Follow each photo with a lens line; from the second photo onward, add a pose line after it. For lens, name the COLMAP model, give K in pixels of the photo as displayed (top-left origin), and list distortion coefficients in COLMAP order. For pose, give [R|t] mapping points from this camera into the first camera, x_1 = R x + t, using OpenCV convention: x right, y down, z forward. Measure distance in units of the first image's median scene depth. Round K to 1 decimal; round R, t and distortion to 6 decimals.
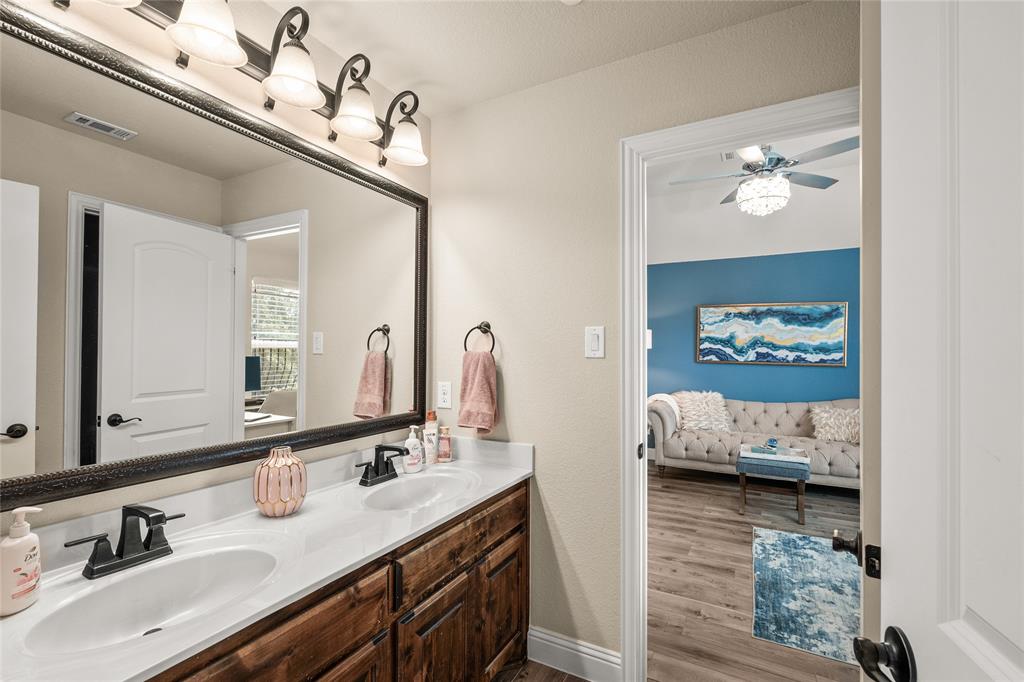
lens RADIAL K [[450.3, 0, 518.9], [0, 450.3, 345.0], [0, 0, 1]] dist [-0.001506, -0.000780]
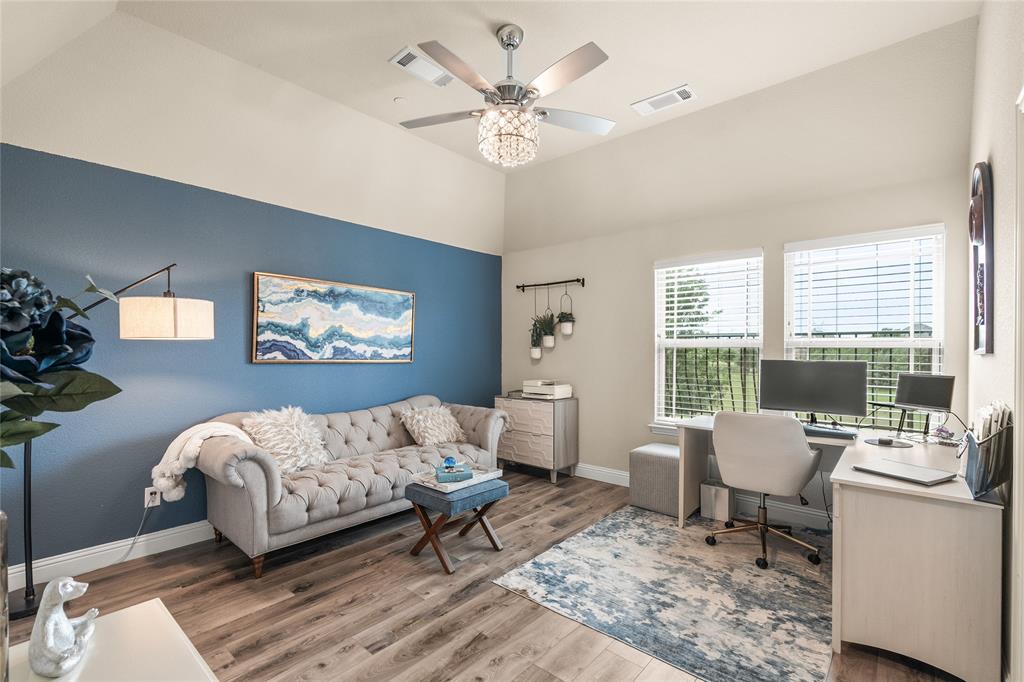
lens RADIAL K [[450.3, 0, 510.2], [0, 450.3, 350.2], [0, 0, 1]] dist [-0.001506, -0.000780]
pose [[0.239299, -0.006060, 0.970927, -0.130820], [-0.015038, 0.999837, 0.009947, 0.009933], [-0.970830, -0.016982, 0.239169, 0.551362]]
